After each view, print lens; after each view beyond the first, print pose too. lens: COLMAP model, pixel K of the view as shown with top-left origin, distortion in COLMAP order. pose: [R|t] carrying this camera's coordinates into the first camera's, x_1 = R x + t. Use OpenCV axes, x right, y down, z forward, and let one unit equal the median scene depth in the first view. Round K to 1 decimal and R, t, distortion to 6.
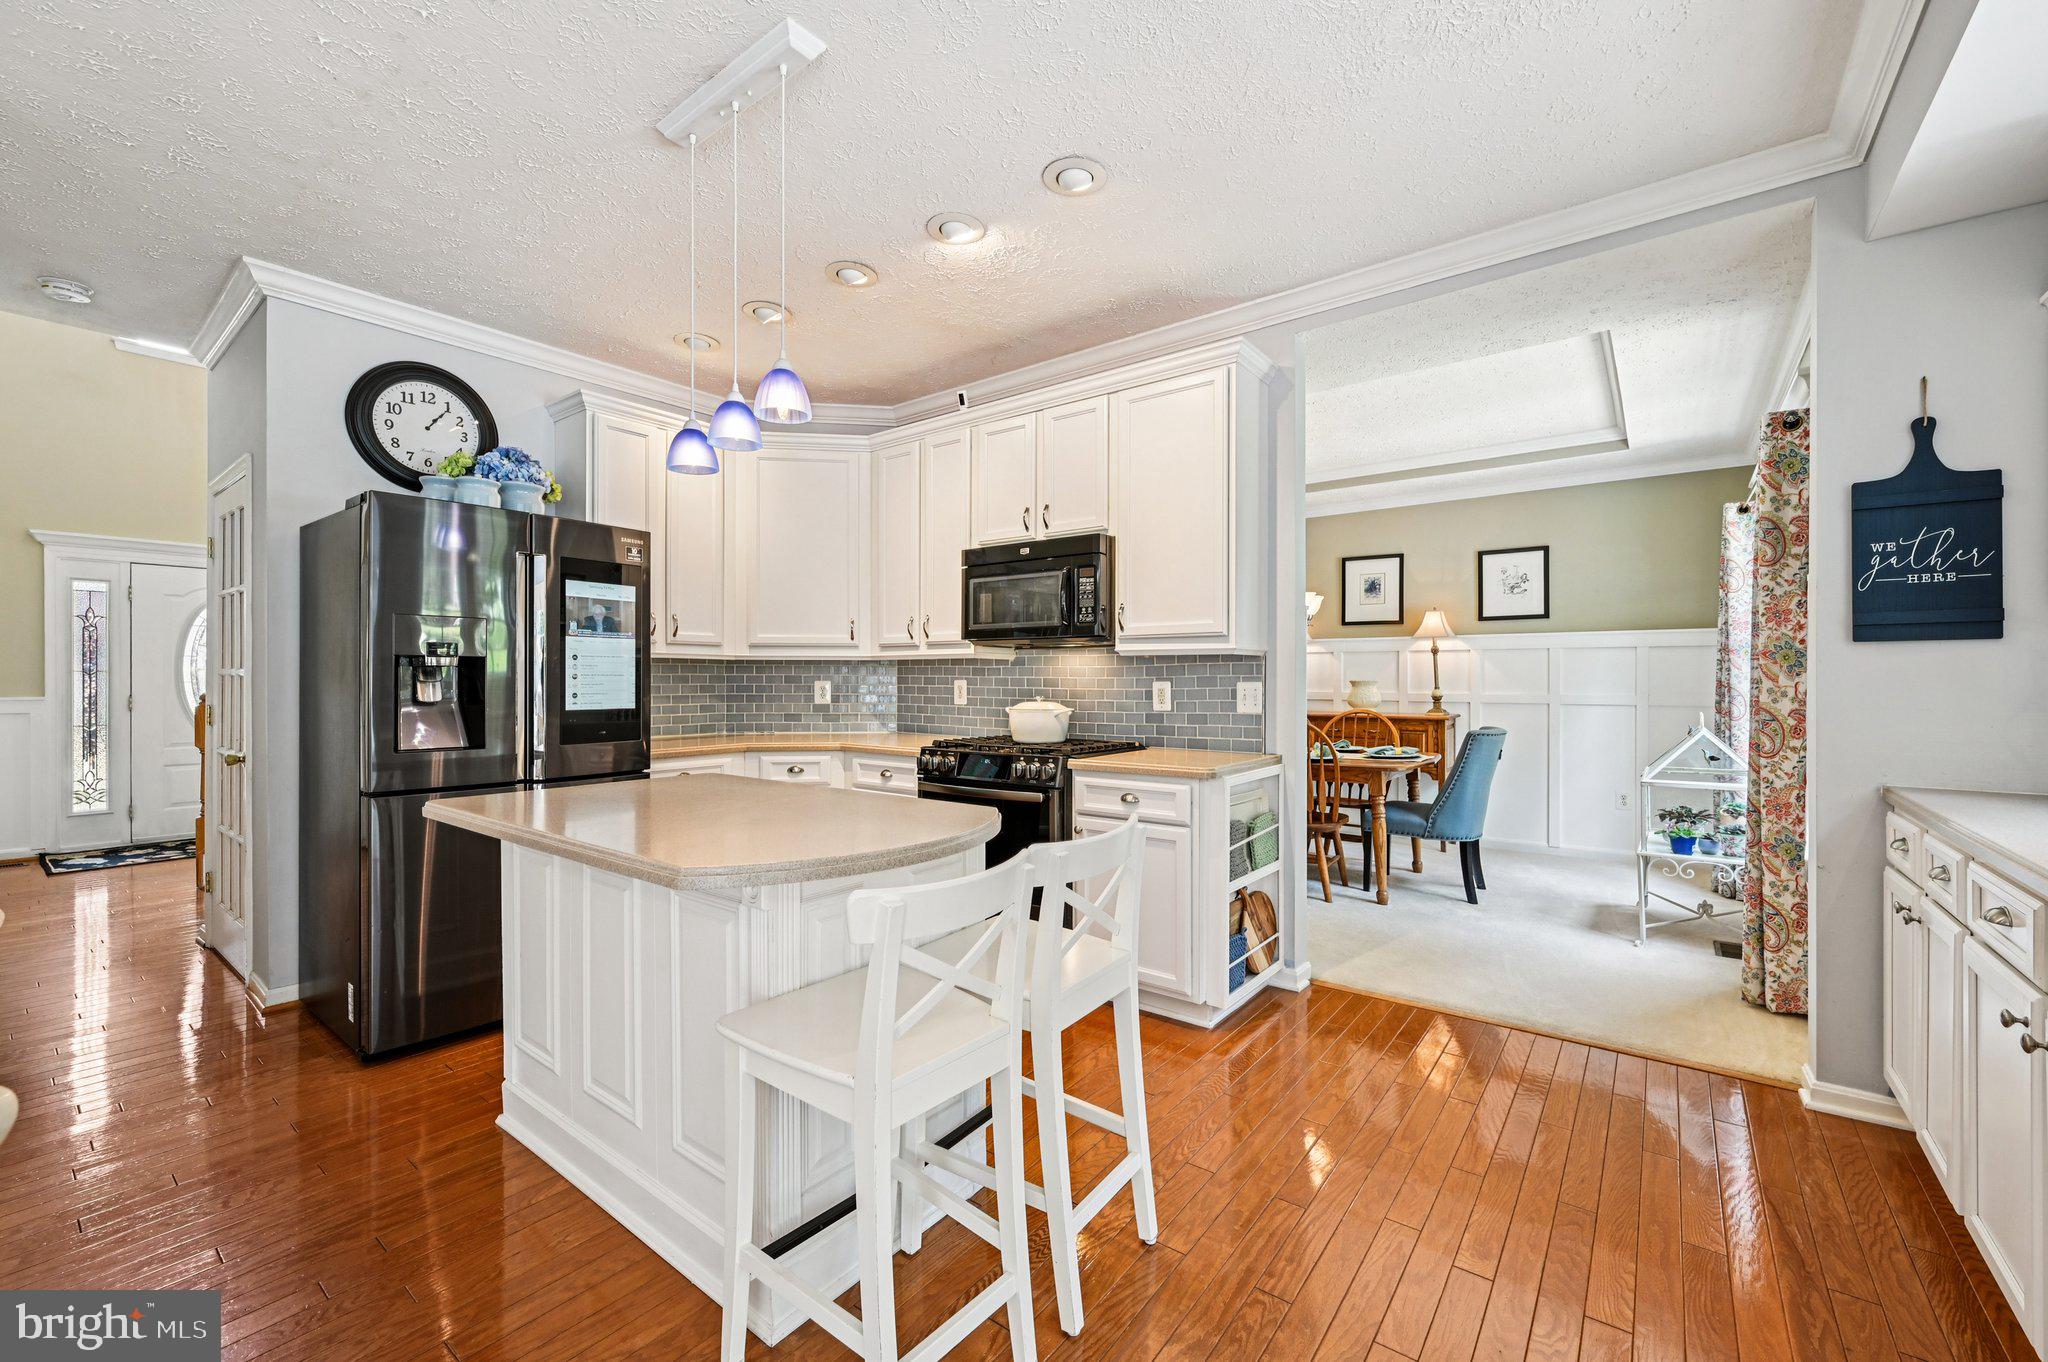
lens RADIAL K [[828.6, 0, 1027.5], [0, 828.6, 679.7], [0, 0, 1]] dist [-0.013054, -0.000113]
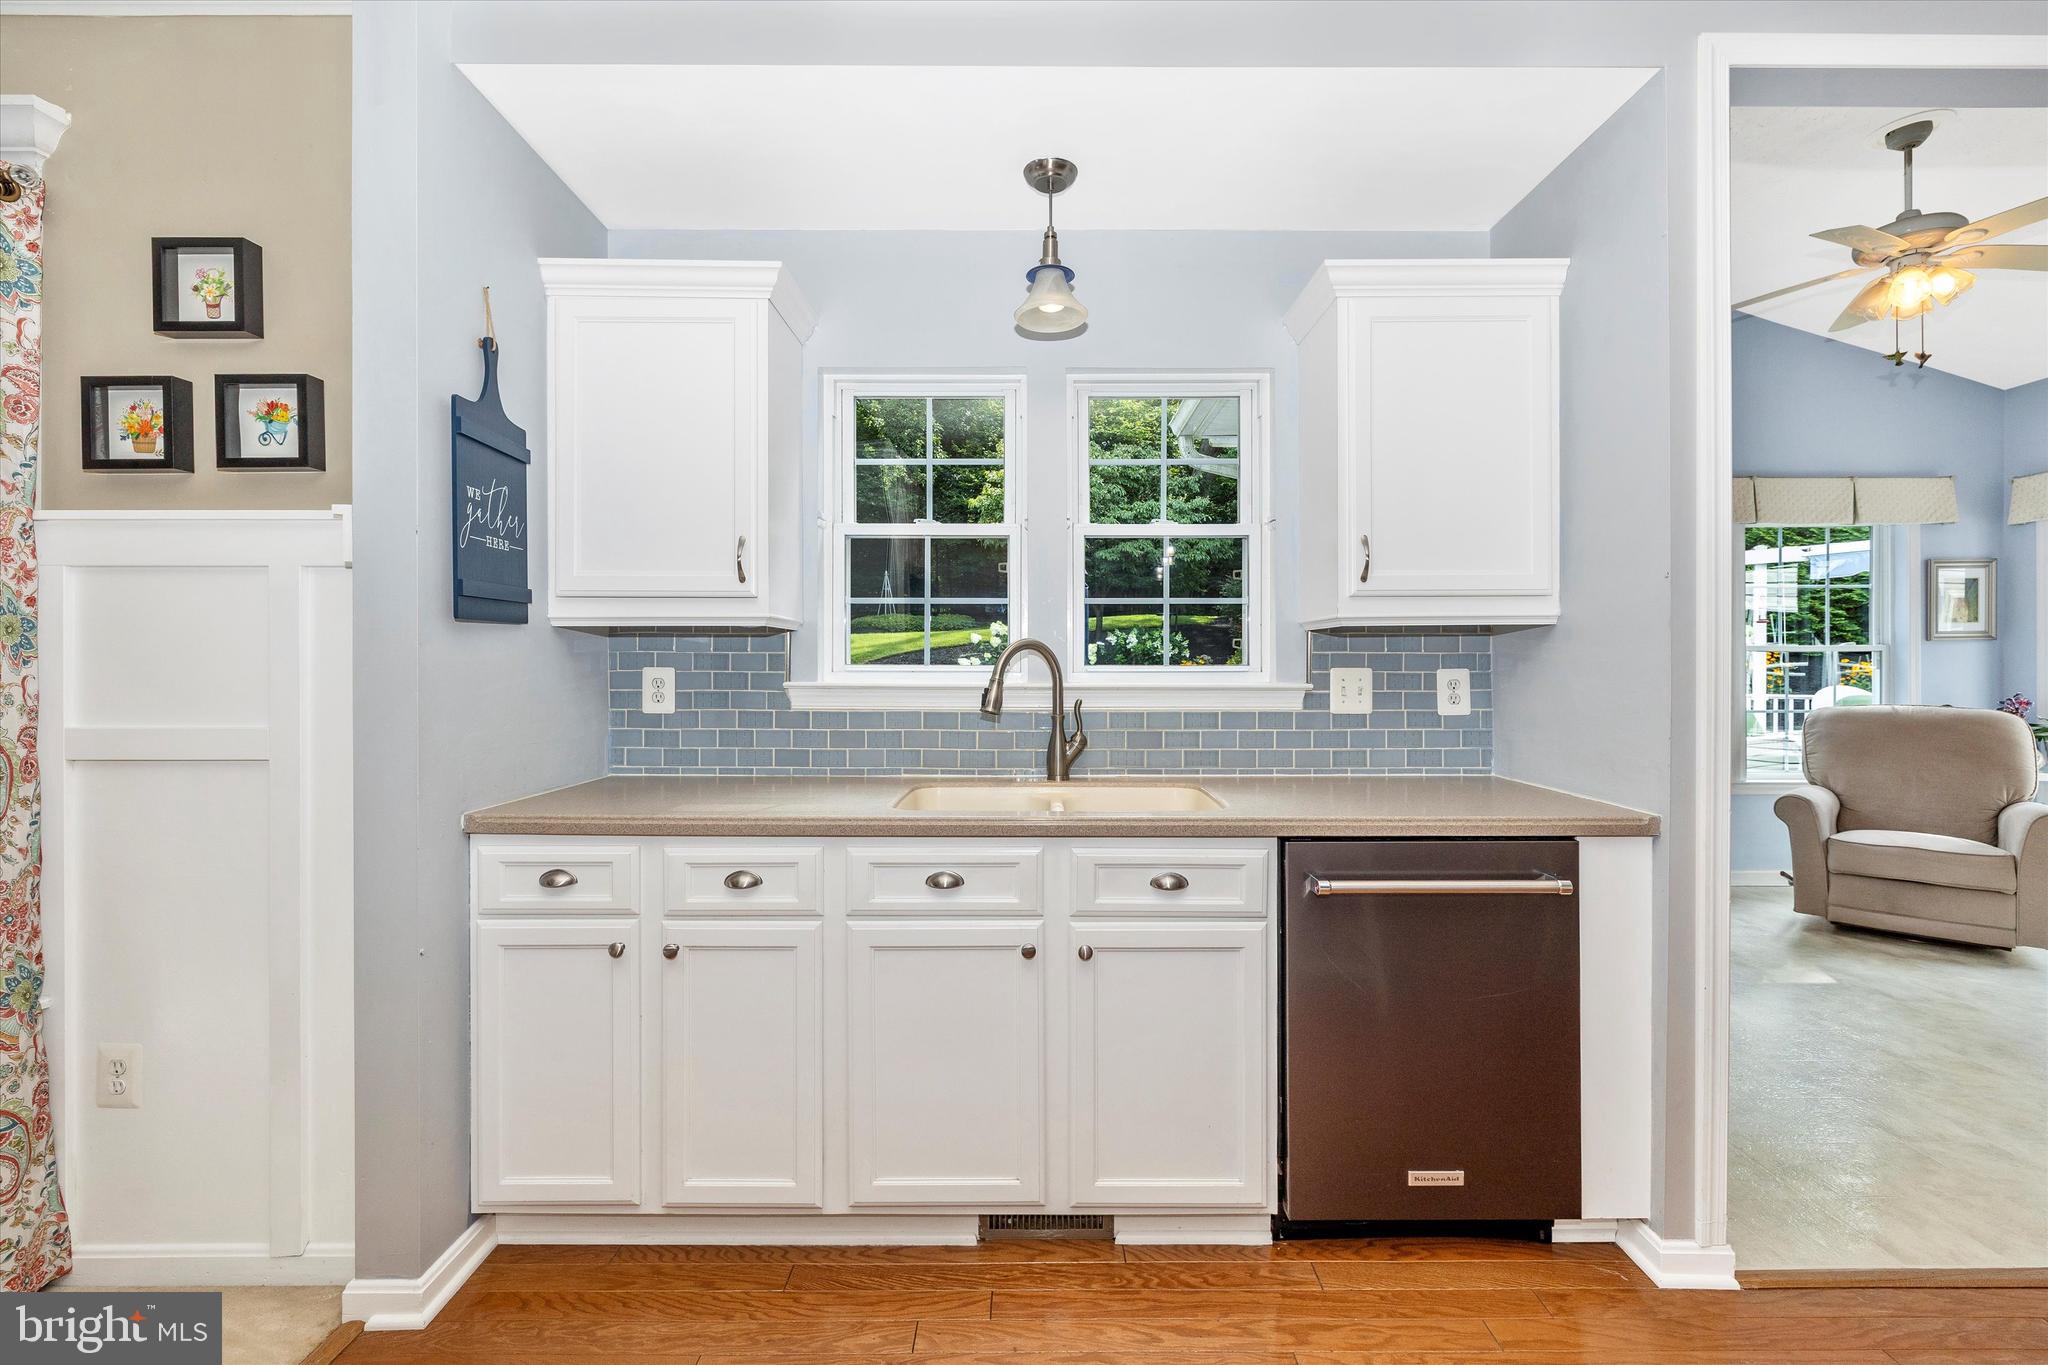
lens RADIAL K [[853.8, 0, 1020.0], [0, 853.8, 669.1], [0, 0, 1]] dist [-0.004715, 0.000407]
pose [[-0.627608, -0.009121, 0.778476, 0.085469], [-0.000938, 0.999940, 0.010959, -0.007245], [-0.778529, 0.006148, -0.627579, 0.721389]]
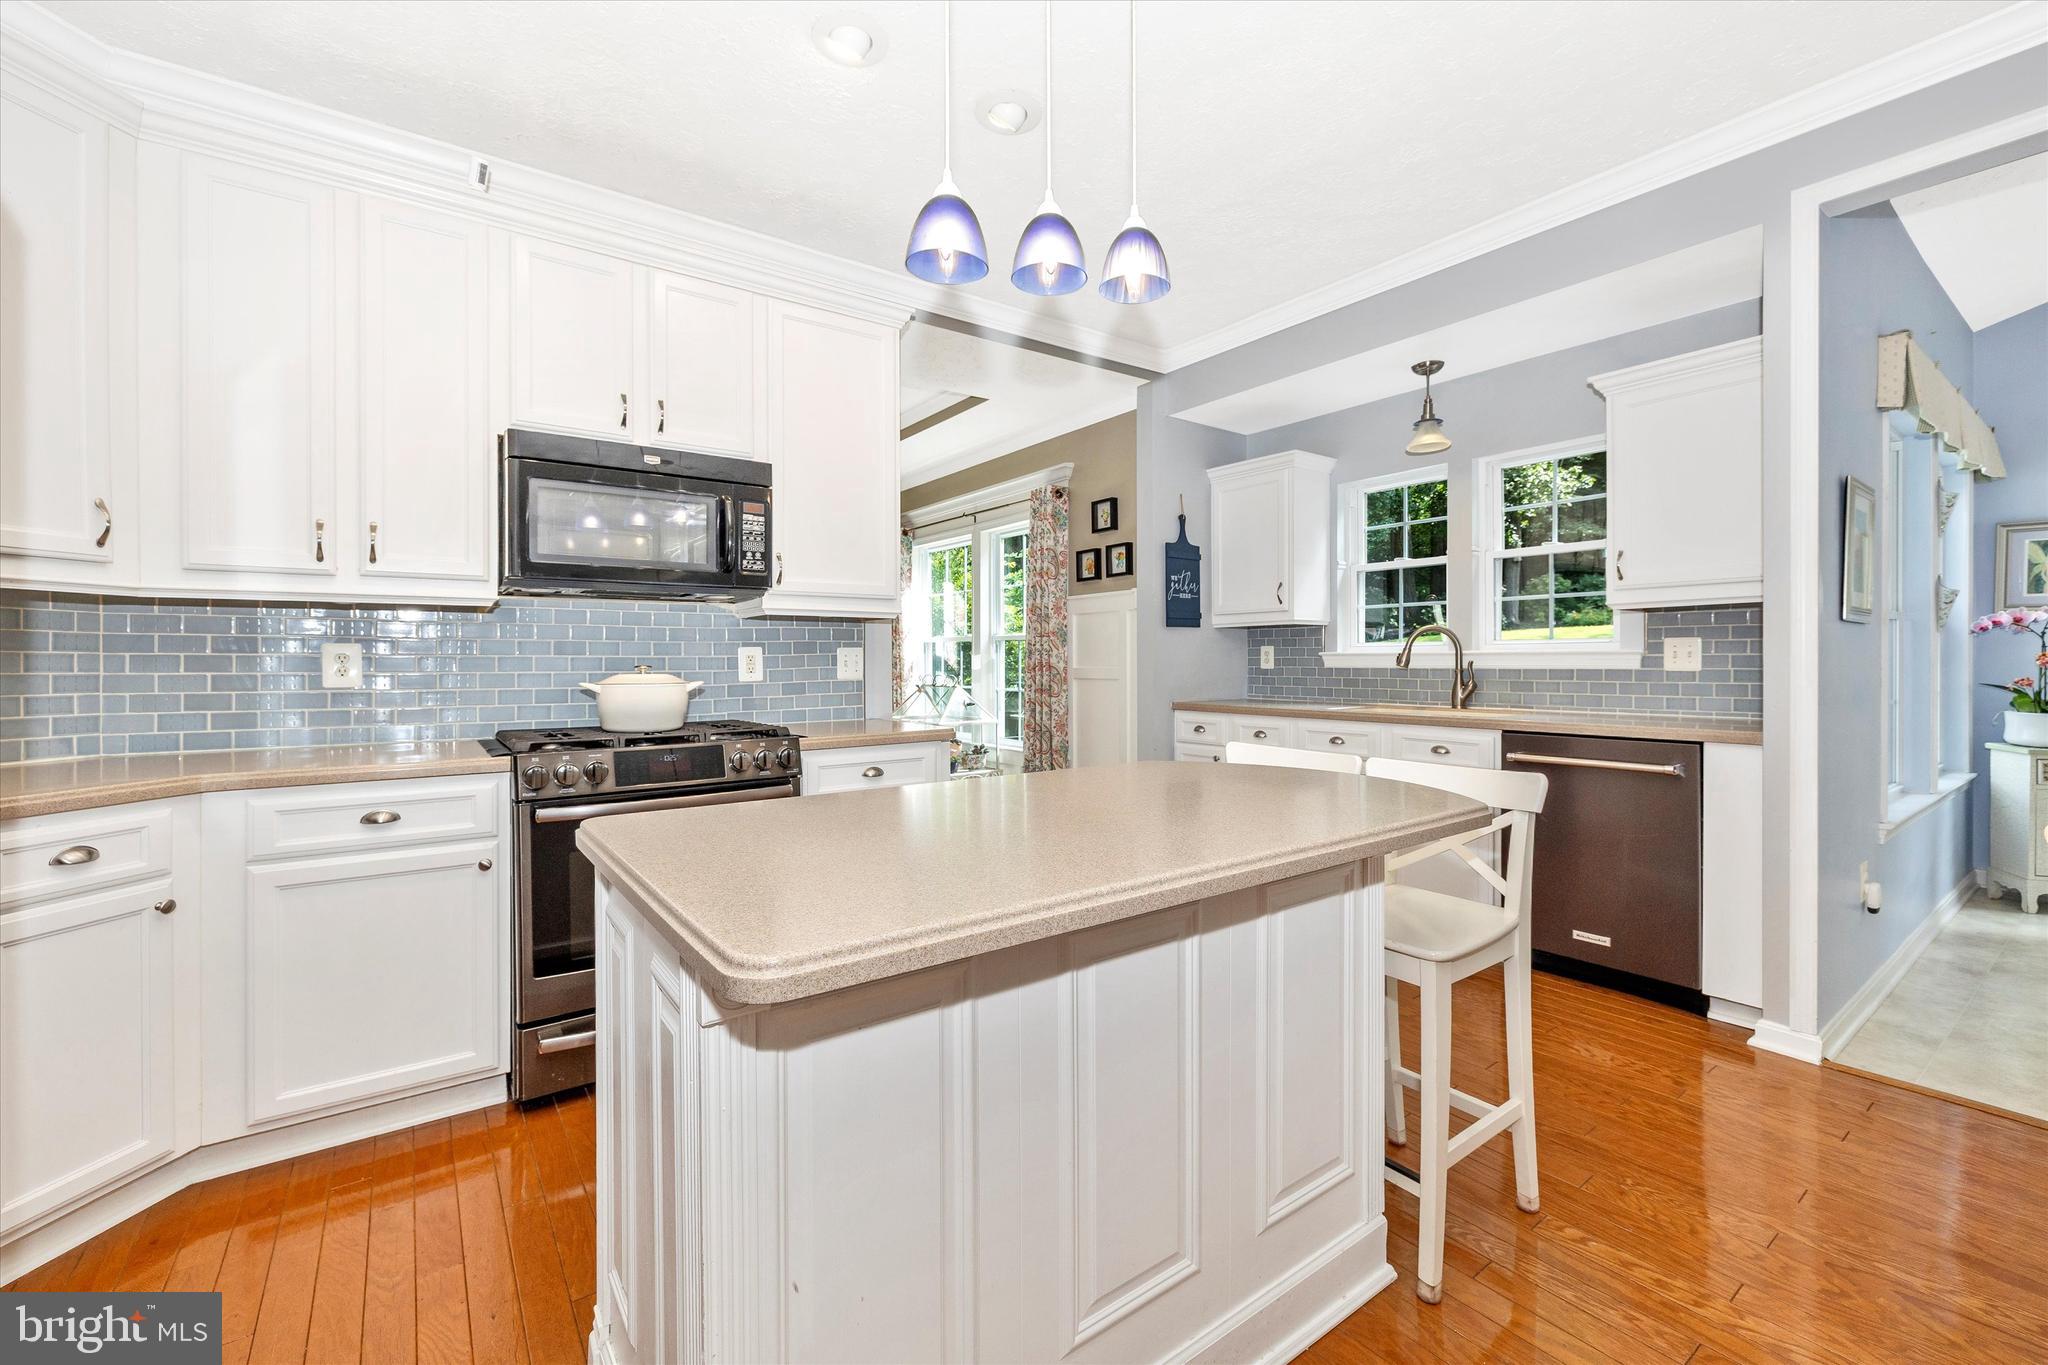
lens RADIAL K [[853.8, 0, 1019.5], [0, 853.8, 668.7], [0, 0, 1]] dist [-0.004715, 0.000407]
pose [[0.265667, -0.012970, 0.963977, -0.658293], [0.007209, 0.999908, 0.011466, 0.017672], [-0.964038, 0.003903, 0.265737, 0.535118]]
